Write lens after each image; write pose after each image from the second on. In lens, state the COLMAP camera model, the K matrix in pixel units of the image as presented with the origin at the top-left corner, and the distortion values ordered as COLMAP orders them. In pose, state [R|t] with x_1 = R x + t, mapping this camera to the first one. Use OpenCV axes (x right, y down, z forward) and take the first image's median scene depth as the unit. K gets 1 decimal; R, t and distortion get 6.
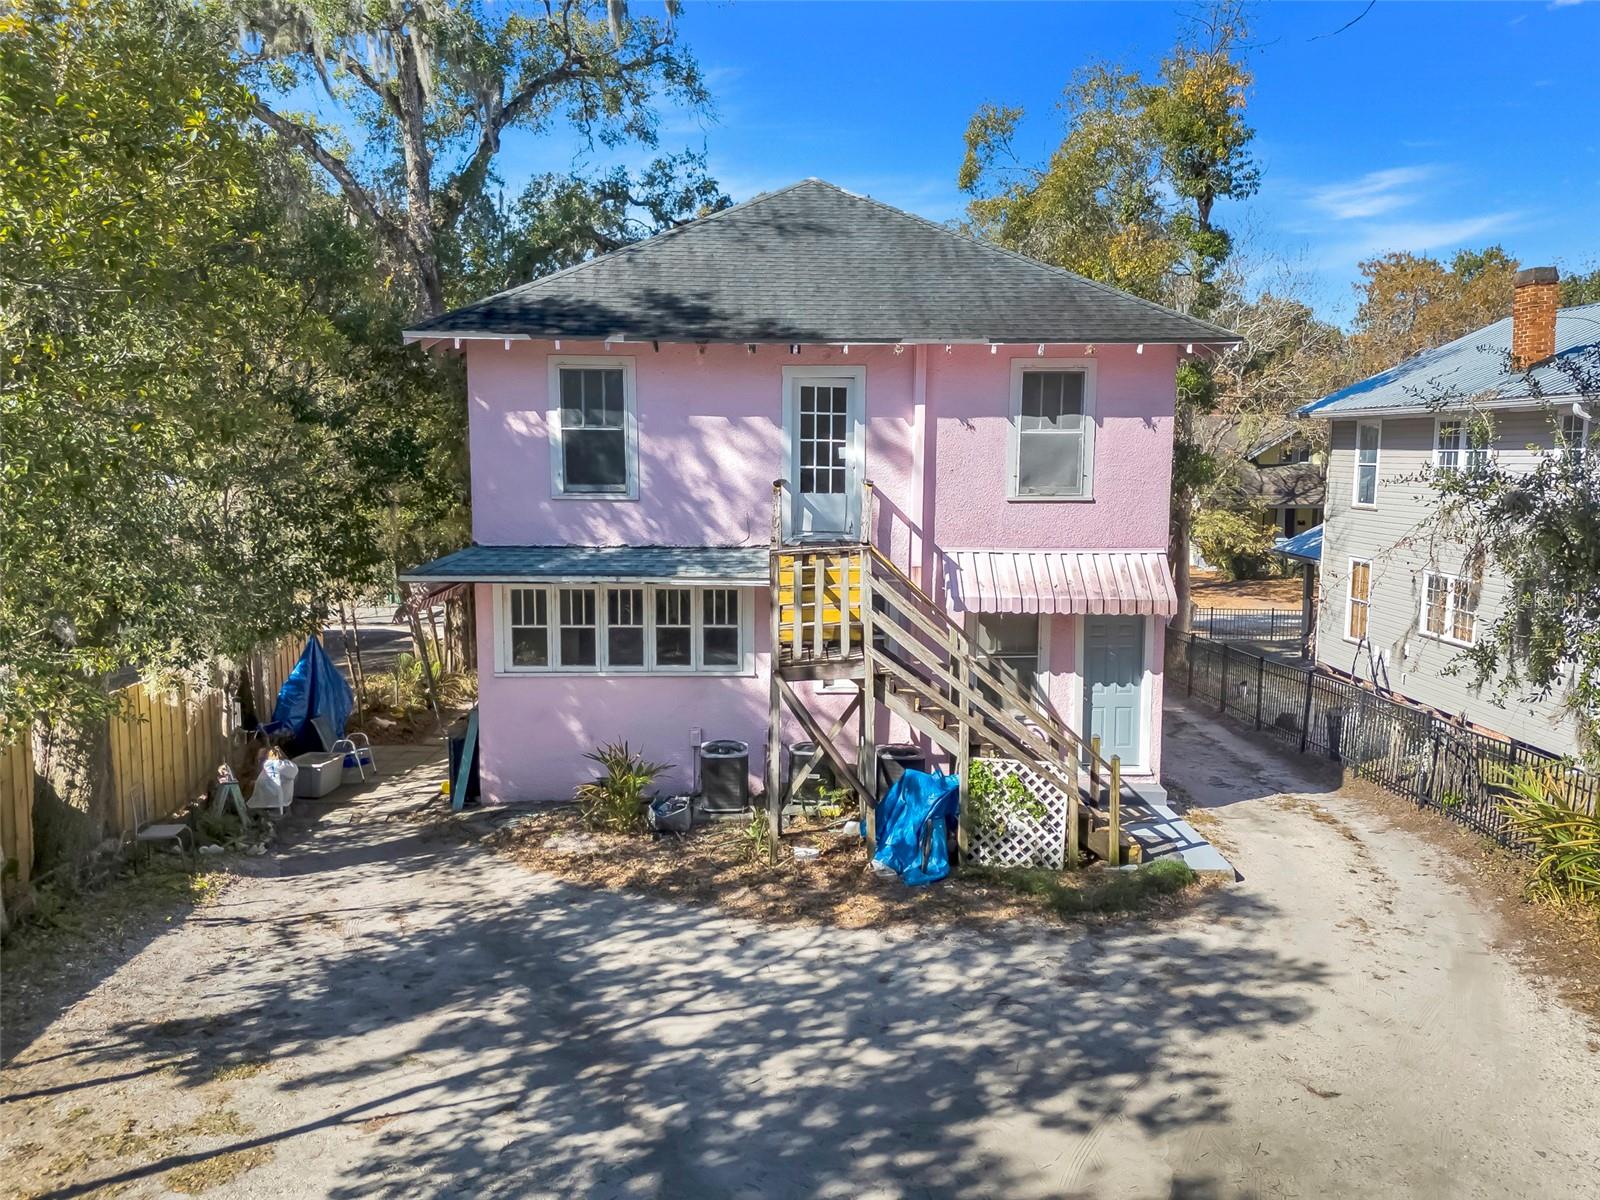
lens RADIAL K [[1194.8, 0, 800.0], [0, 1194.8, 600.0], [0, 0, 1]] dist [0.064167, -0.064933]
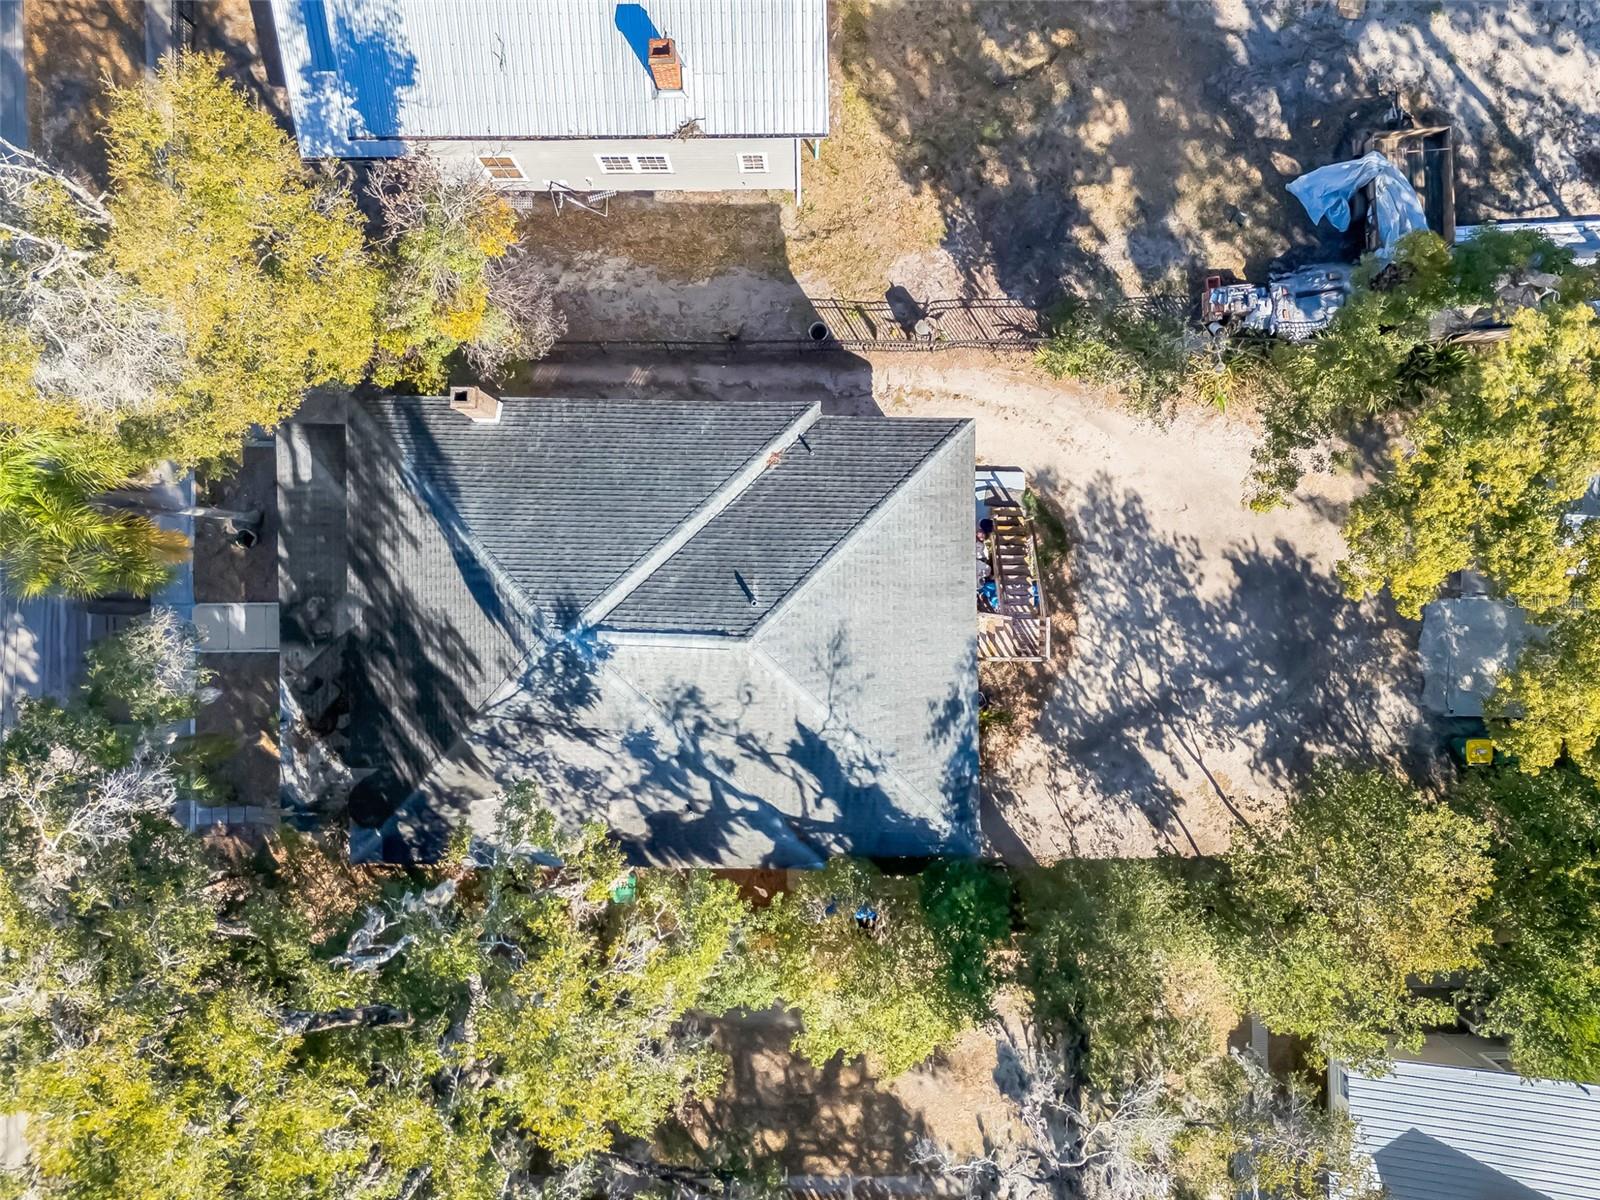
lens RADIAL K [[1256.2, 0, 798.8], [0, 1256.2, 610.6], [0, 0, 1]] dist [0.080960, 0.000157]
pose [[0.009356, -0.999942, -0.005372, 0.087423], [0.133691, -0.004073, 0.991015, -2.748299], [-0.990979, -0.009991, 0.133646, 1.235423]]
